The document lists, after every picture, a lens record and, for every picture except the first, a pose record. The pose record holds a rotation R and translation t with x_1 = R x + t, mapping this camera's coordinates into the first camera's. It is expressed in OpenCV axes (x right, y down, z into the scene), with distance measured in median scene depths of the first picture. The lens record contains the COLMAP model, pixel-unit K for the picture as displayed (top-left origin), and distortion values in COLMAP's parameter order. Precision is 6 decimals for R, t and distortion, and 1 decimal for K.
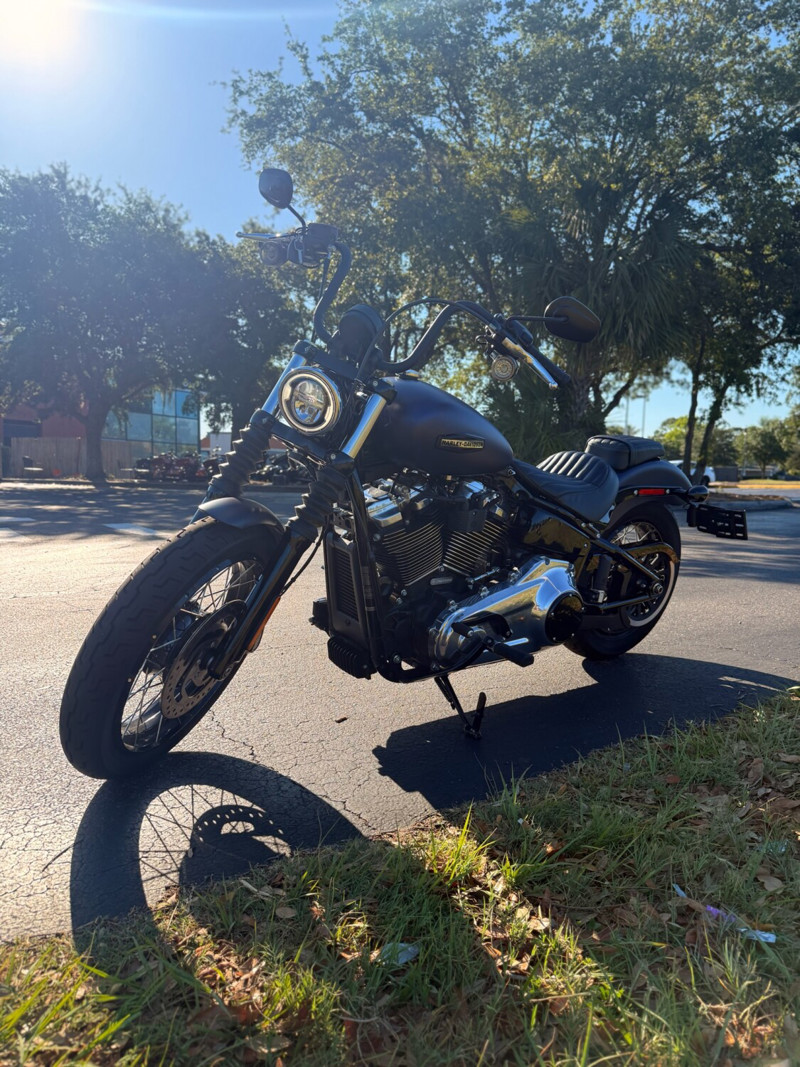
lens RADIAL K [[797.1, 0, 436.3], [0, 797.1, 537.9], [0, 0, 1]] dist [0.044643, -0.075926]
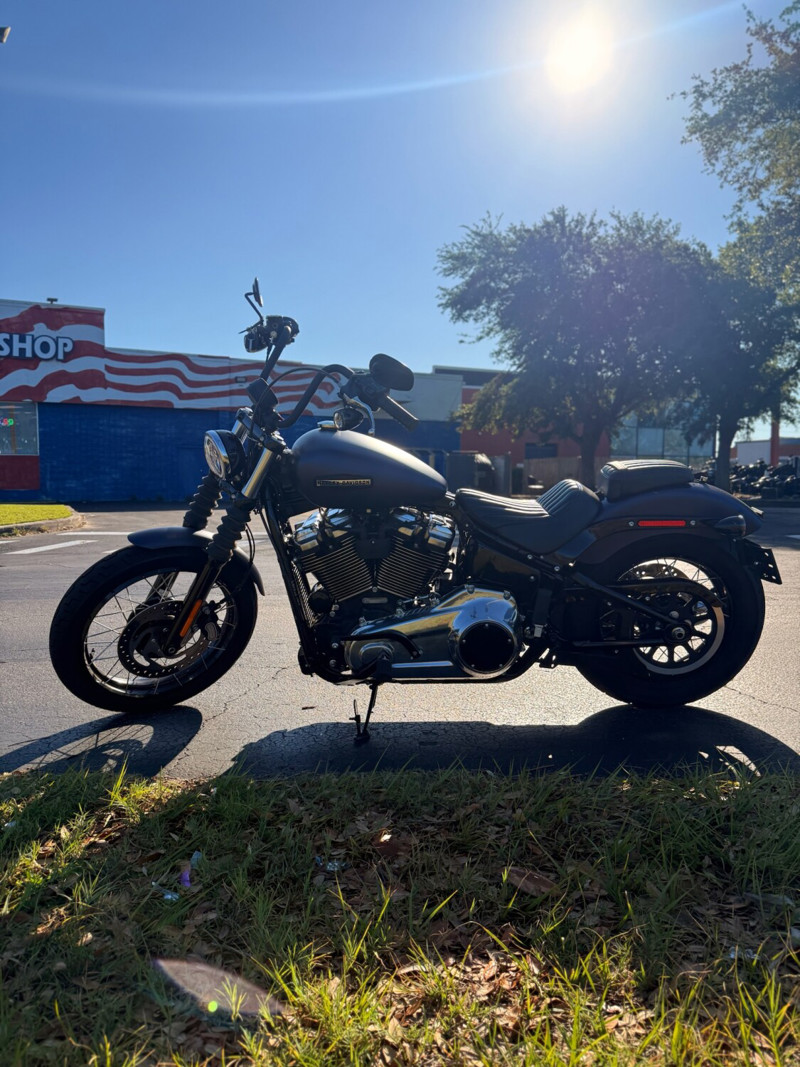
lens RADIAL K [[811.0, 0, 388.6], [0, 811.0, 532.8], [0, 0, 1]] dist [0.042154, -0.064904]
pose [[0.745587, 0.022542, -0.666027, 0.140918], [-0.036846, 0.999293, -0.007427, -0.006217], [0.665389, 0.030078, 0.745891, 0.025871]]
